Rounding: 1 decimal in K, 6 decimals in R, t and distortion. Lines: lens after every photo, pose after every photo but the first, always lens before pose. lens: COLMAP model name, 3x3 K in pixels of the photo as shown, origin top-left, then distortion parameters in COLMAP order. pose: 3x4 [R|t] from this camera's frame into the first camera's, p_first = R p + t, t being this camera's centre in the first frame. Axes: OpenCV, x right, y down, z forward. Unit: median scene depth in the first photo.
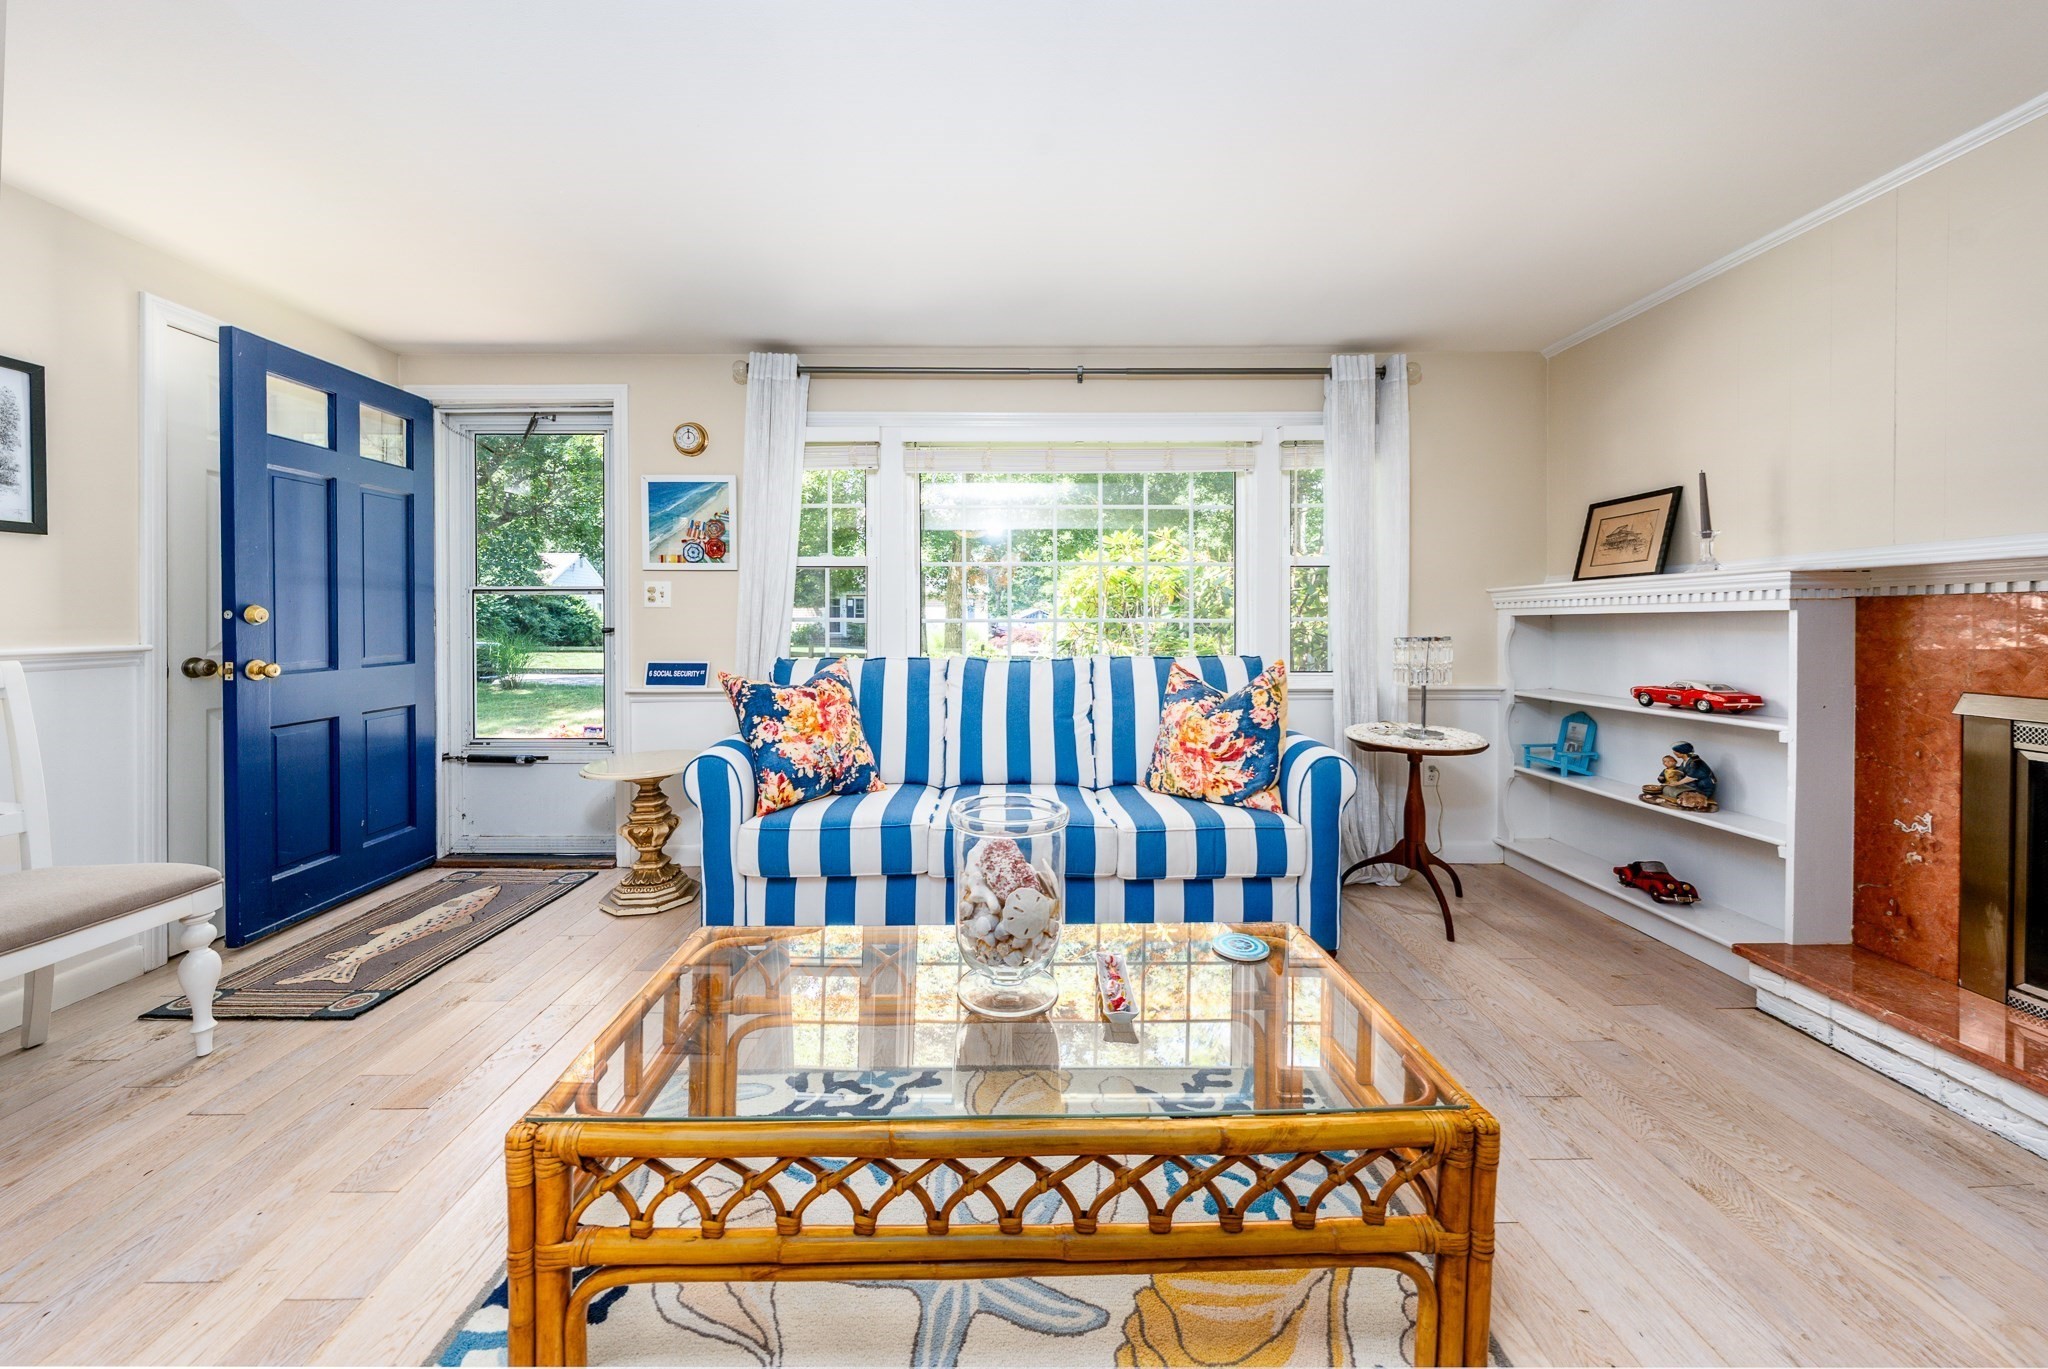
lens RADIAL K [[725.2, 0, 998.0], [0, 725.2, 620.5], [0, 0, 1]] dist [-0.001144, -0.000790]
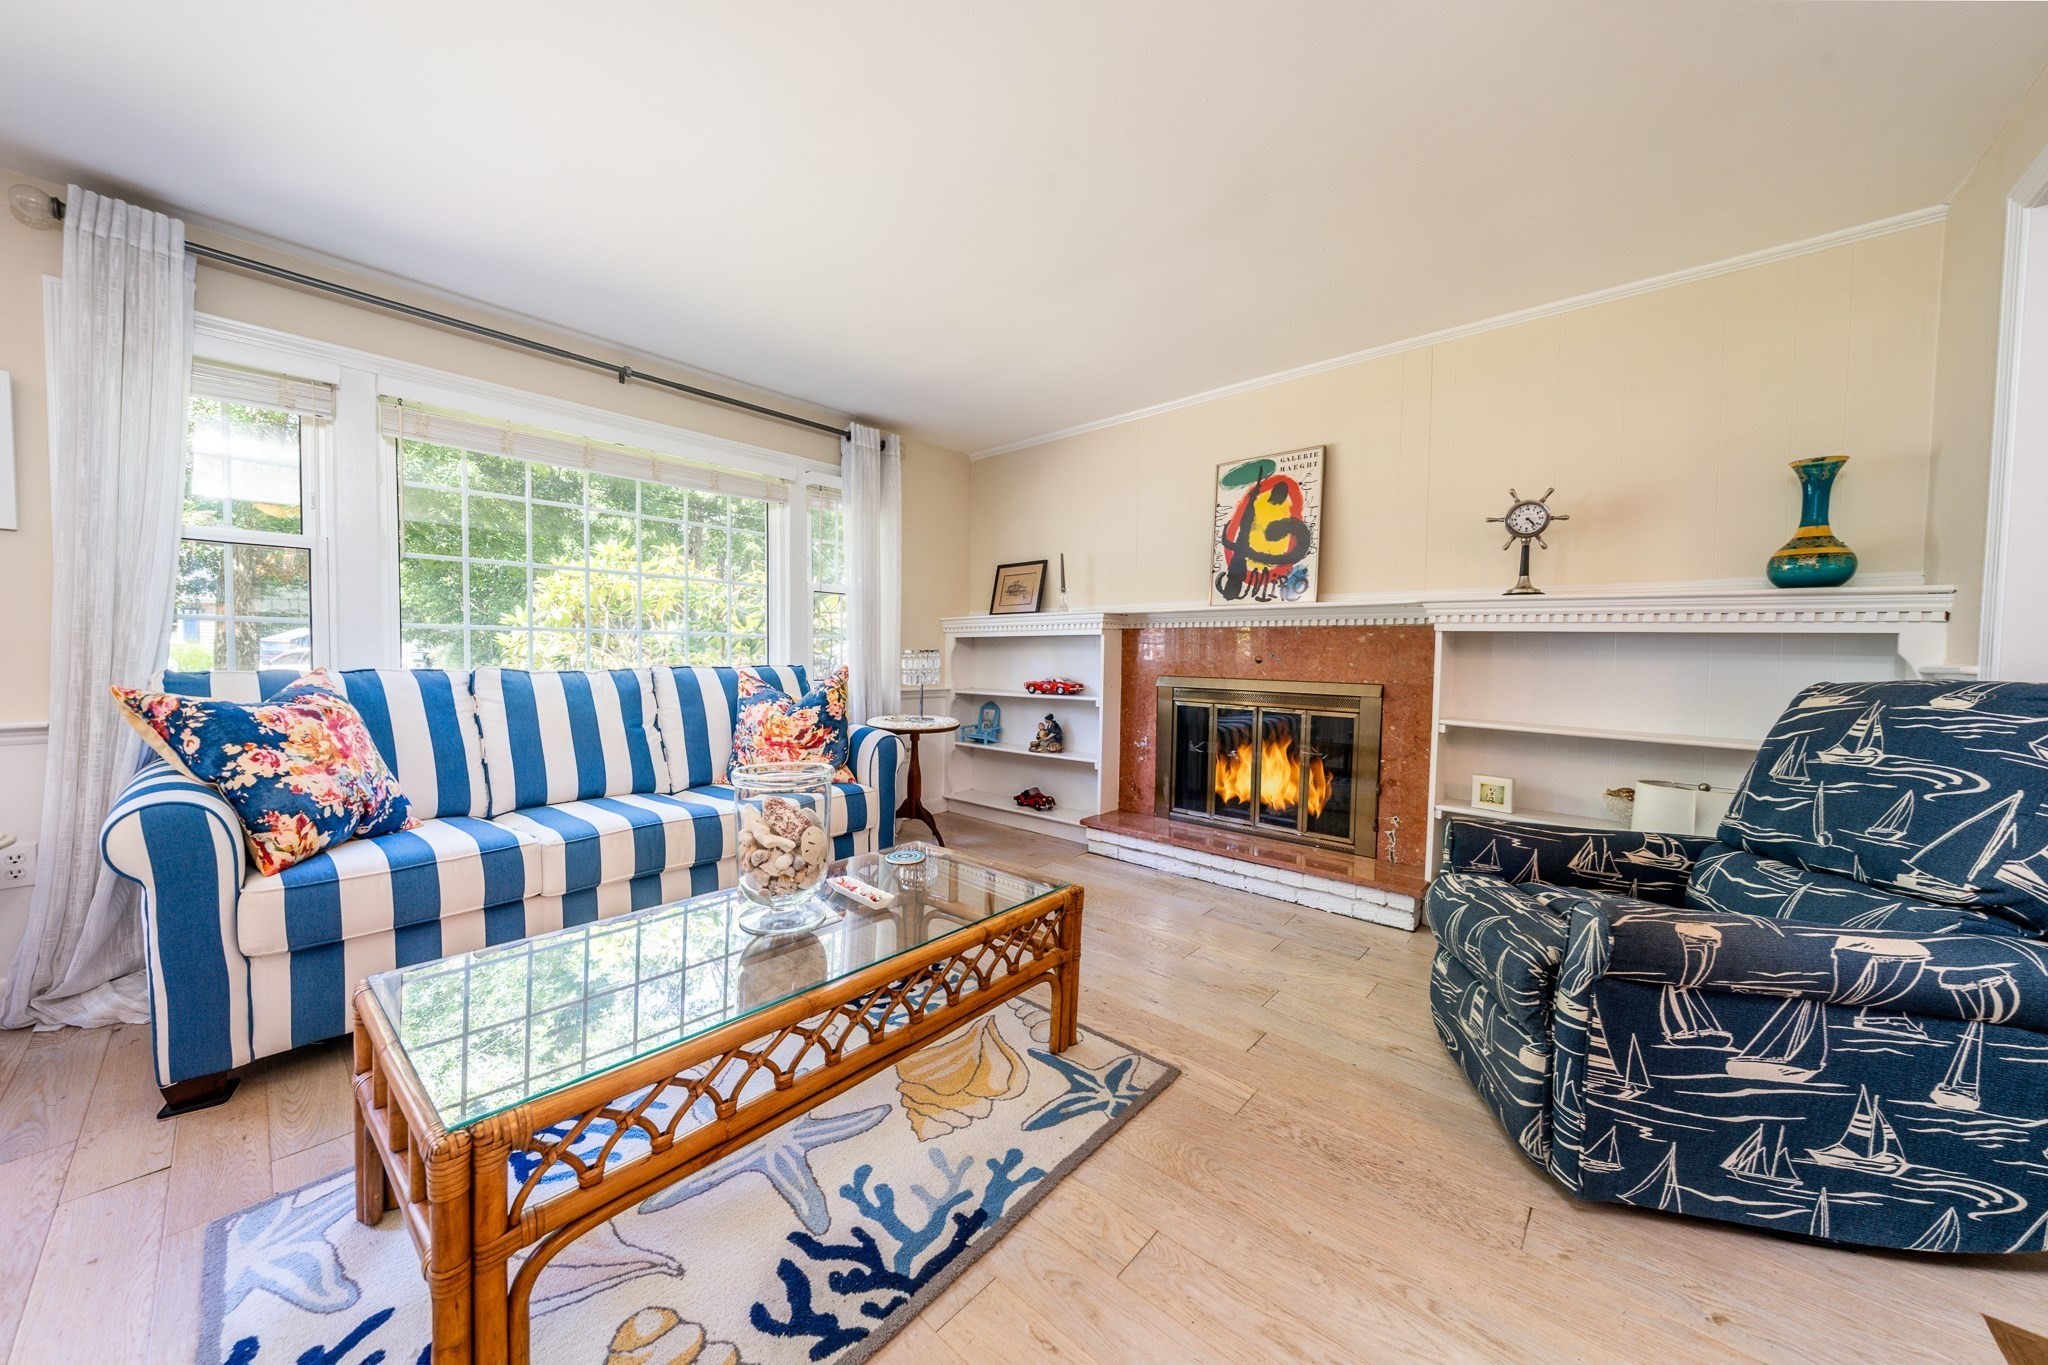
lens RADIAL K [[725.2, 0, 1024.8], [0, 725.2, 675.9], [0, 0, 1]] dist [-0.001144, -0.000790]
pose [[0.656364, -0.013847, 0.754318, -0.348329], [-0.010806, 0.999556, 0.027751, 0.035583], [-0.754367, -0.026366, 0.655923, -0.052386]]
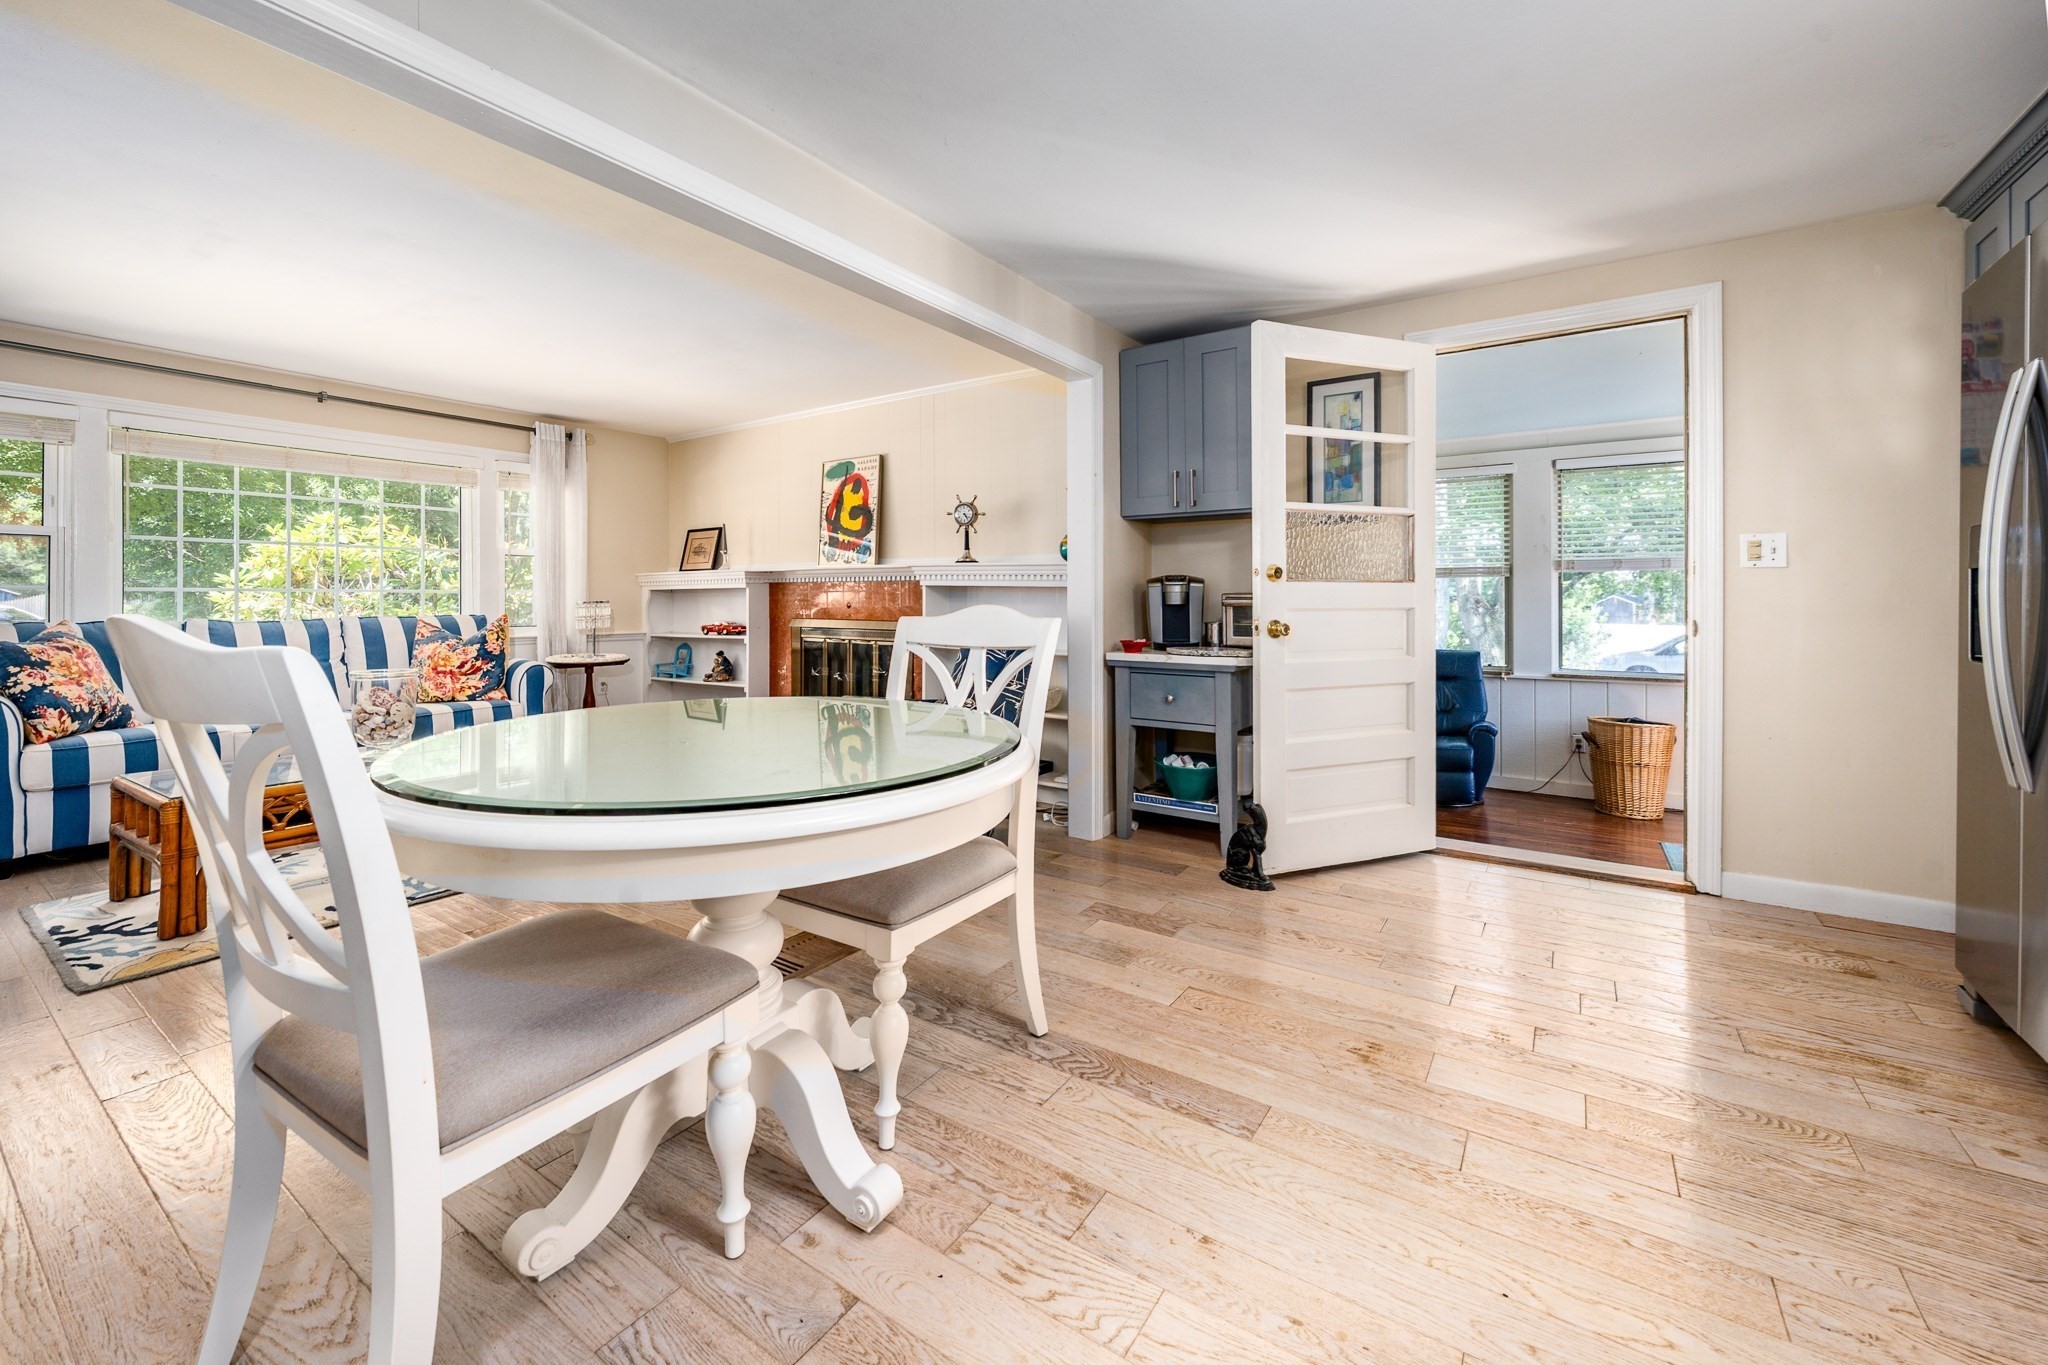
lens RADIAL K [[848.6, 0, 1088.4], [0, 848.6, 598.9], [0, 0, 1]] dist [-0.003920, 0.000537]
pose [[0.521955, 0.002006, 0.852971, -0.577288], [0.001919, 0.999992, -0.003526, 0.029854], [-0.852971, 0.003477, 0.521947, -1.173260]]
